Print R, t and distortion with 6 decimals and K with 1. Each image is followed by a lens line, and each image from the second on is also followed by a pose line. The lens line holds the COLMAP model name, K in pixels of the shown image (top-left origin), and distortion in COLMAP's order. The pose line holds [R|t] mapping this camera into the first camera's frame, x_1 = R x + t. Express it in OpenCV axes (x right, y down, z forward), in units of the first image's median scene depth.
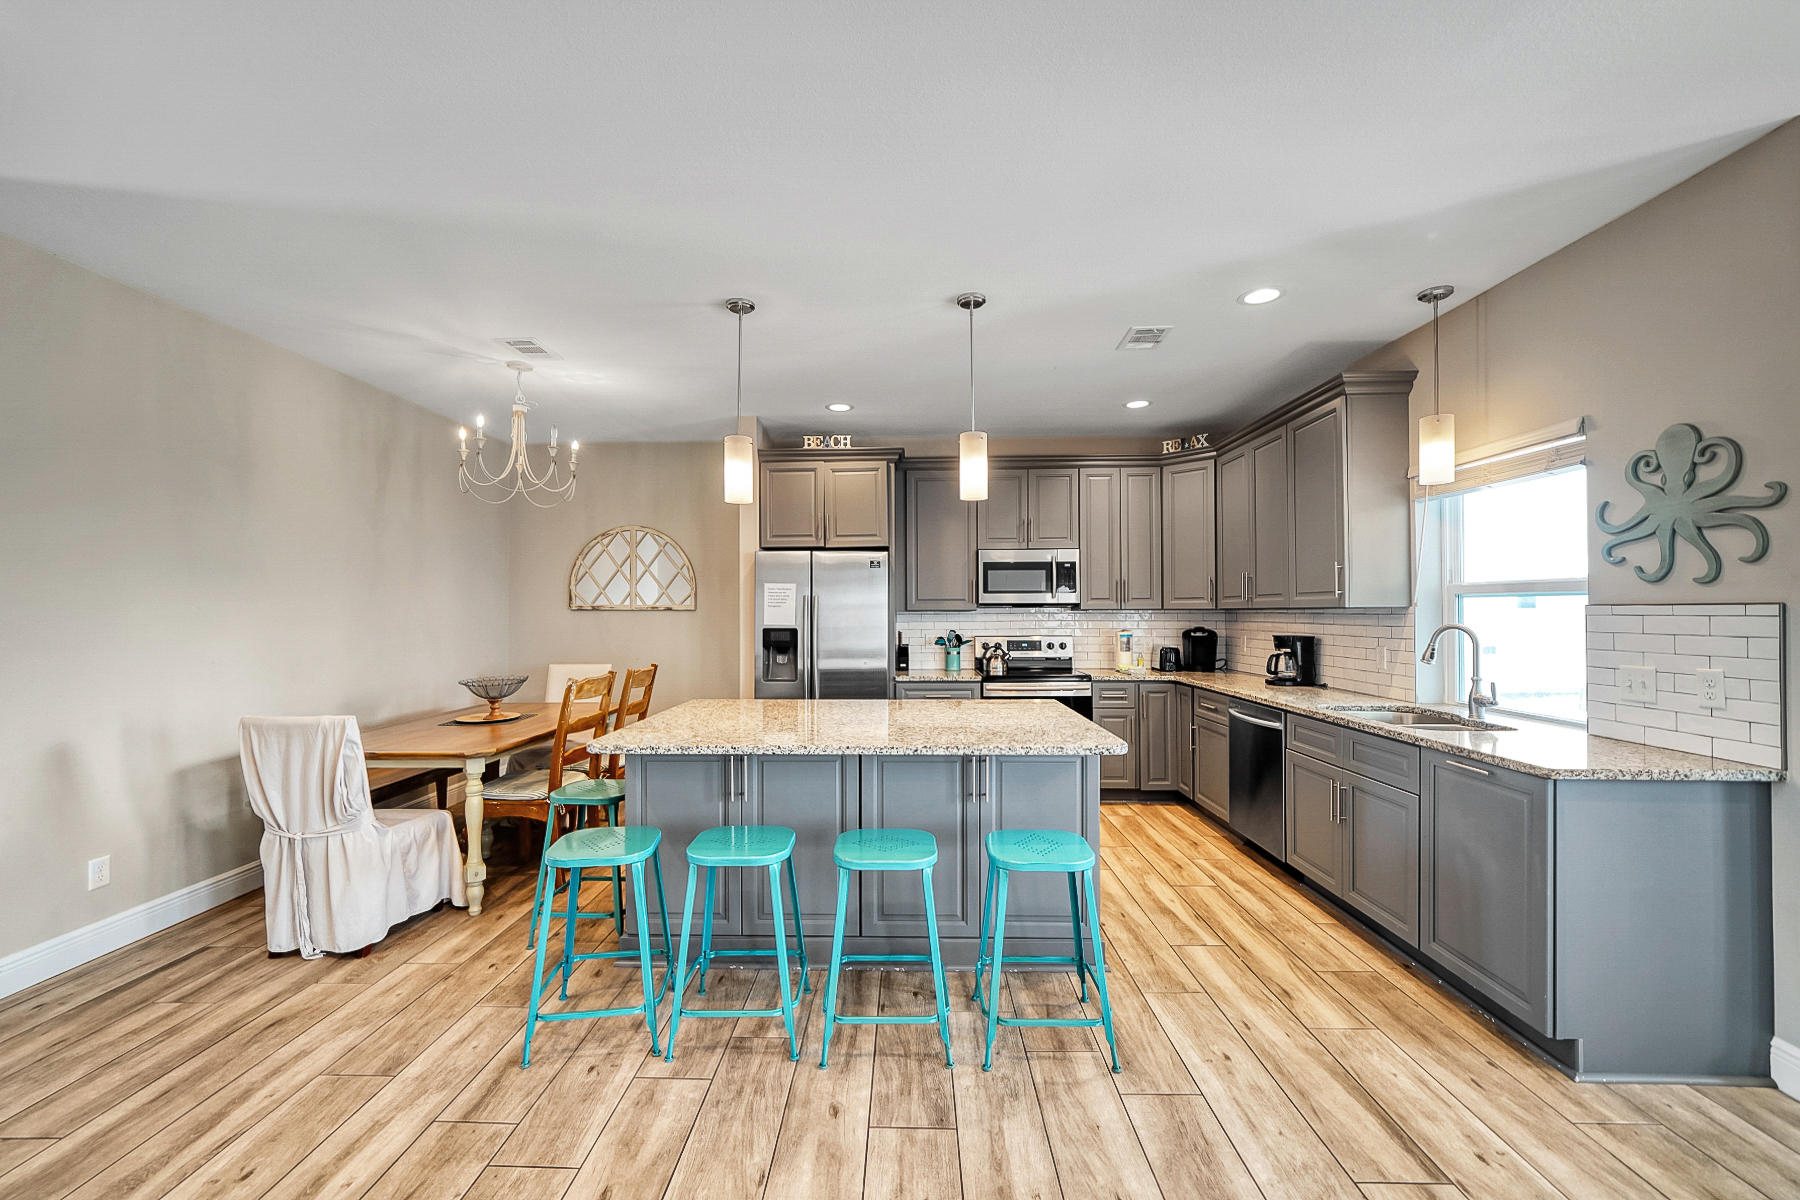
lens RADIAL K [[703.4, 0, 889.3], [0, 703.4, 608.7], [0, 0, 1]] dist [-0.005140, 0.001160]
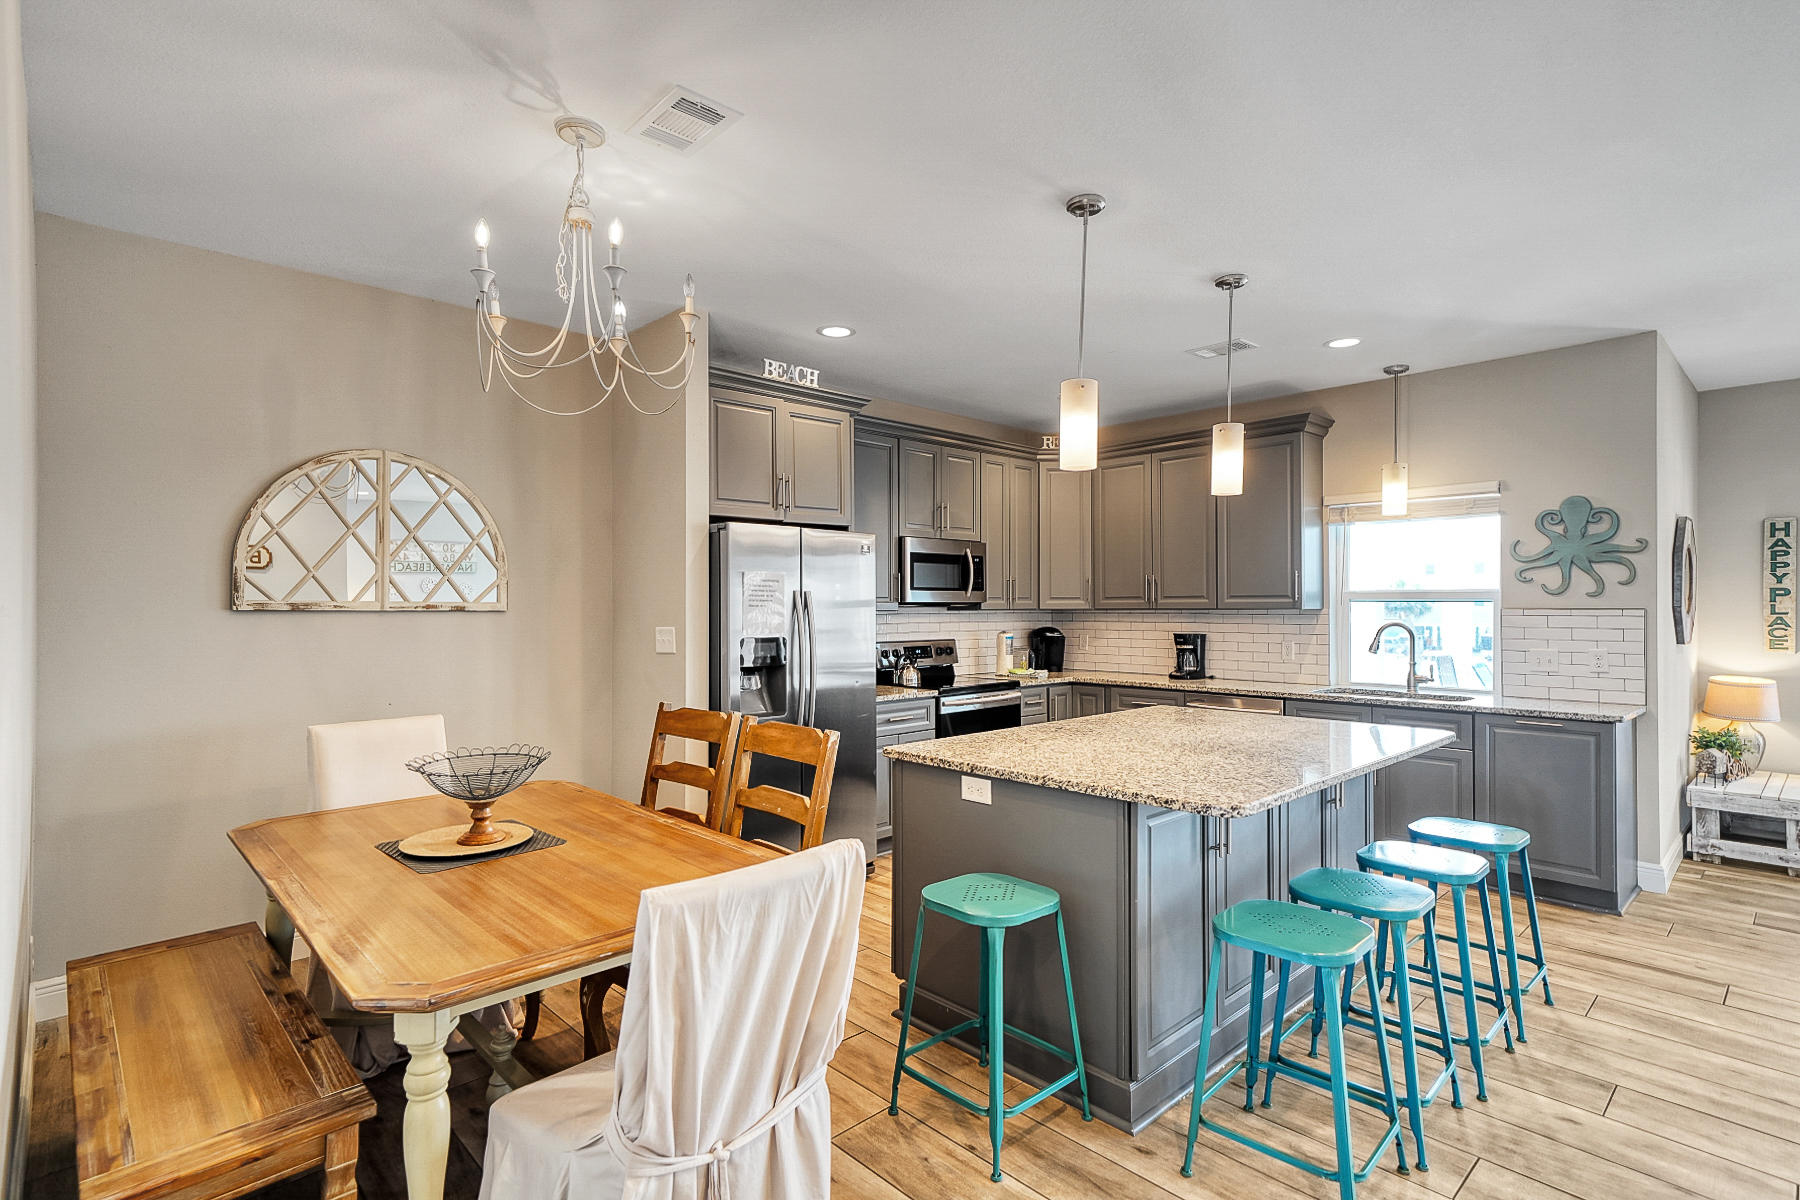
lens RADIAL K [[869.6, 0, 898.3], [0, 869.6, 610.1], [0, 0, 1]] dist [0.015466, -0.000041]
pose [[0.711689, -0.001199, 0.702494, -1.008742], [-0.003664, 0.999979, 0.005418, -0.006801], [-0.702485, -0.006430, 0.711669, 0.484951]]
